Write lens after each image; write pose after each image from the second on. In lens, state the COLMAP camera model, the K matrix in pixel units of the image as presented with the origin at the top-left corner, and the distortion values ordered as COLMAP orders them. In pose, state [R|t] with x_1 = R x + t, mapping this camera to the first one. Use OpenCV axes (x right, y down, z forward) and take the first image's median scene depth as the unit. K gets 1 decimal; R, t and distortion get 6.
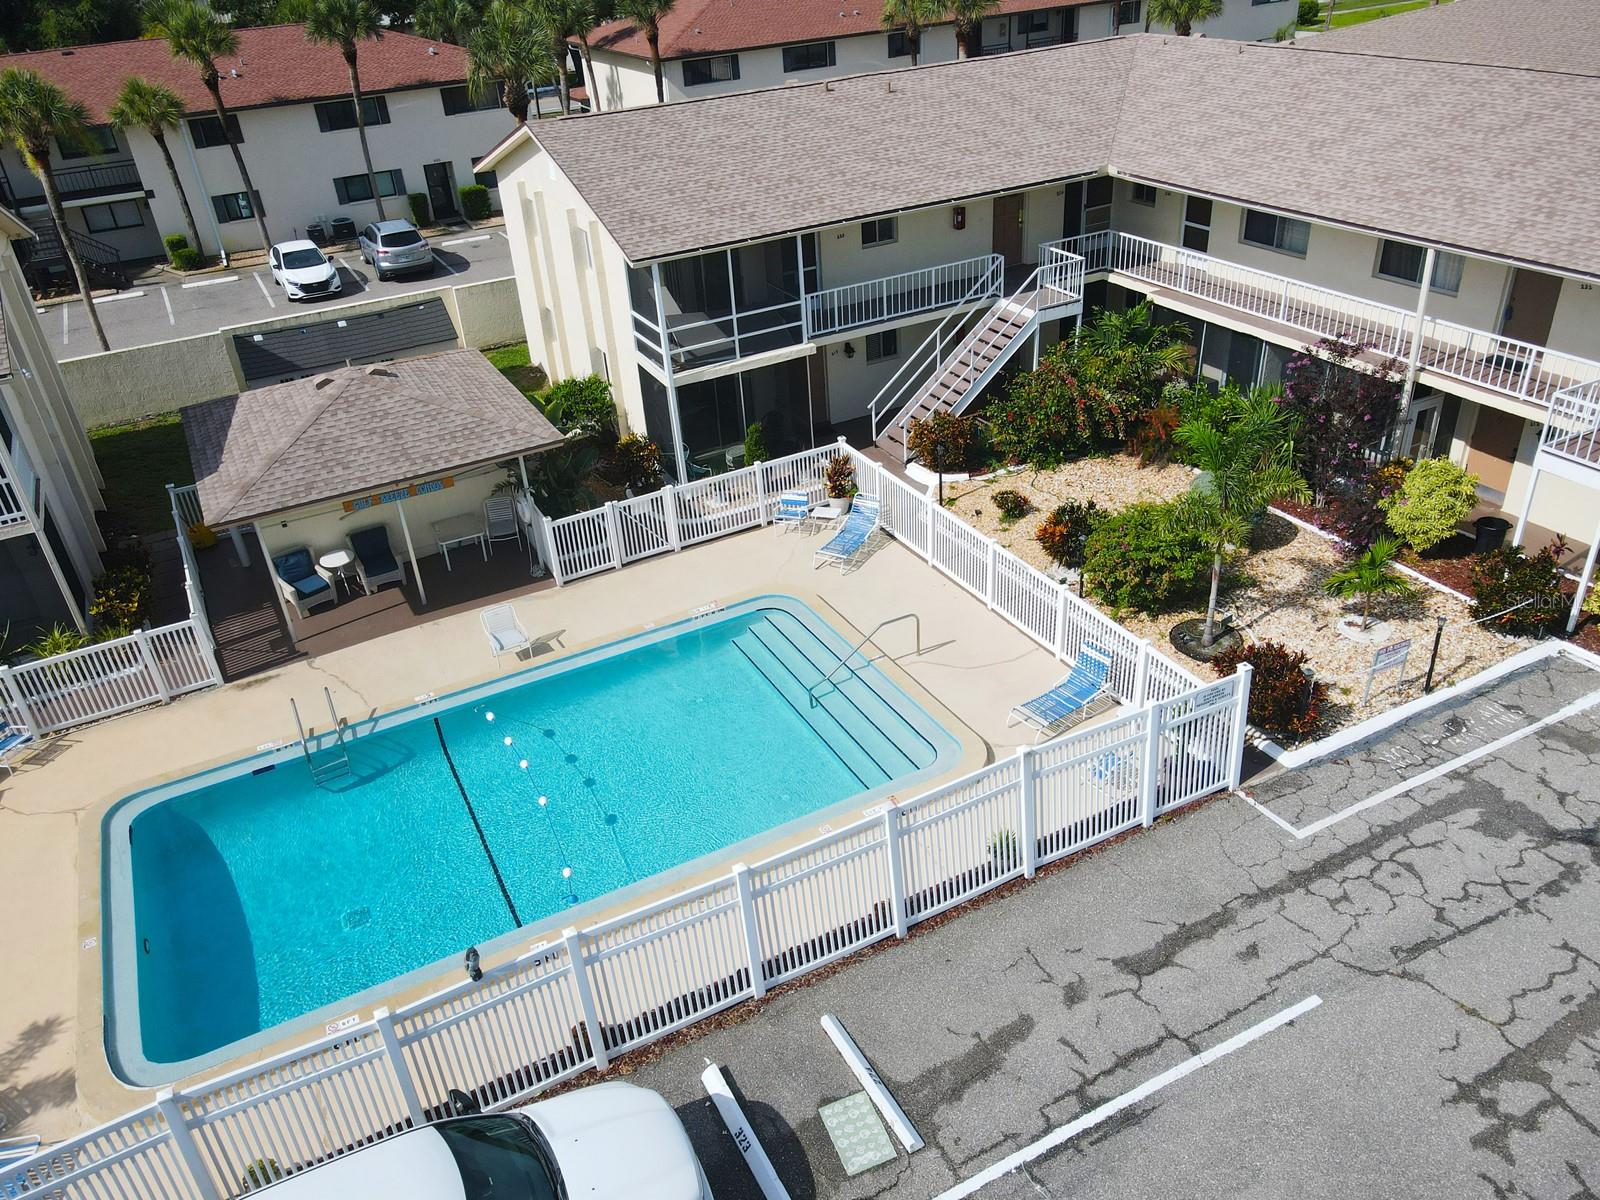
lens RADIAL K [[1184.4, 0, 796.2], [0, 1184.4, 604.8], [0, 0, 1]] dist [0.007640, 0.012216]
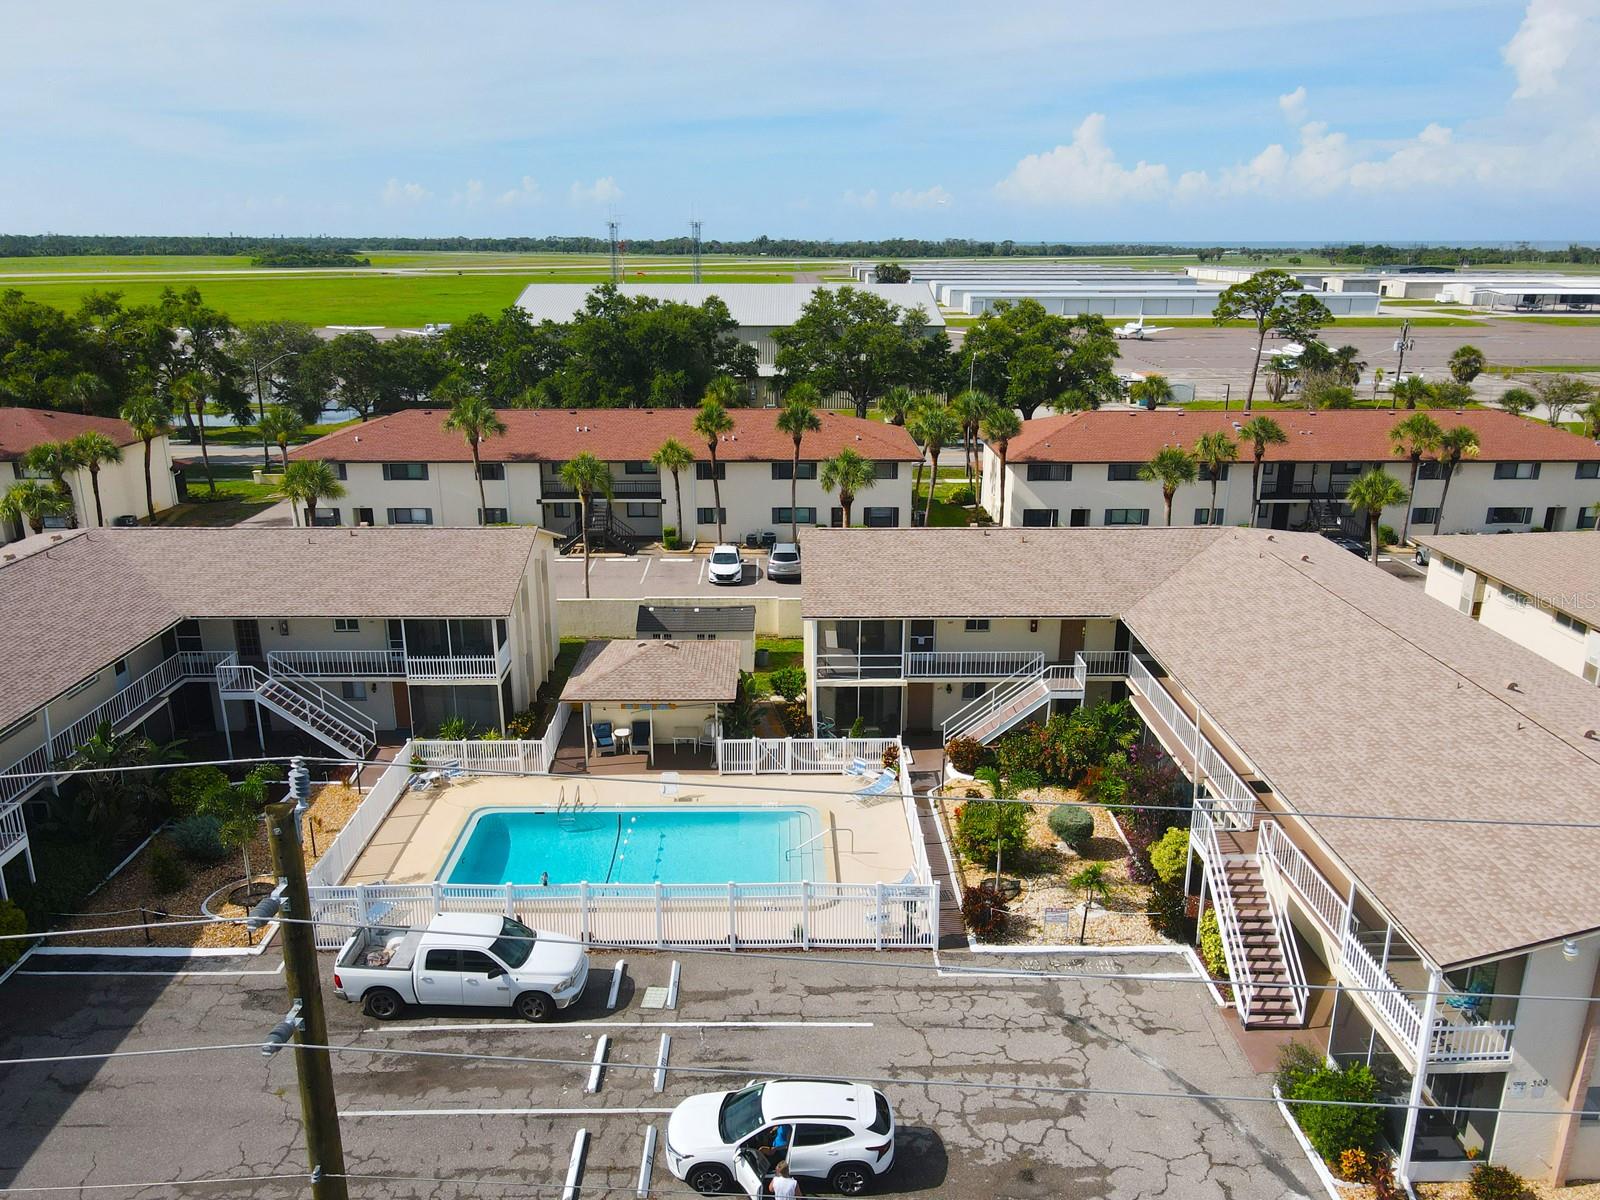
lens RADIAL K [[1184.4, 0, 825.8], [0, 1184.4, 647.3], [0, 0, 1]] dist [0.007640, 0.012216]
pose [[0.897104, 0.209072, -0.389220, 0.615761], [-0.279622, 0.950742, -0.133797, -0.003843], [0.342075, 0.228864, 0.911376, -0.663484]]
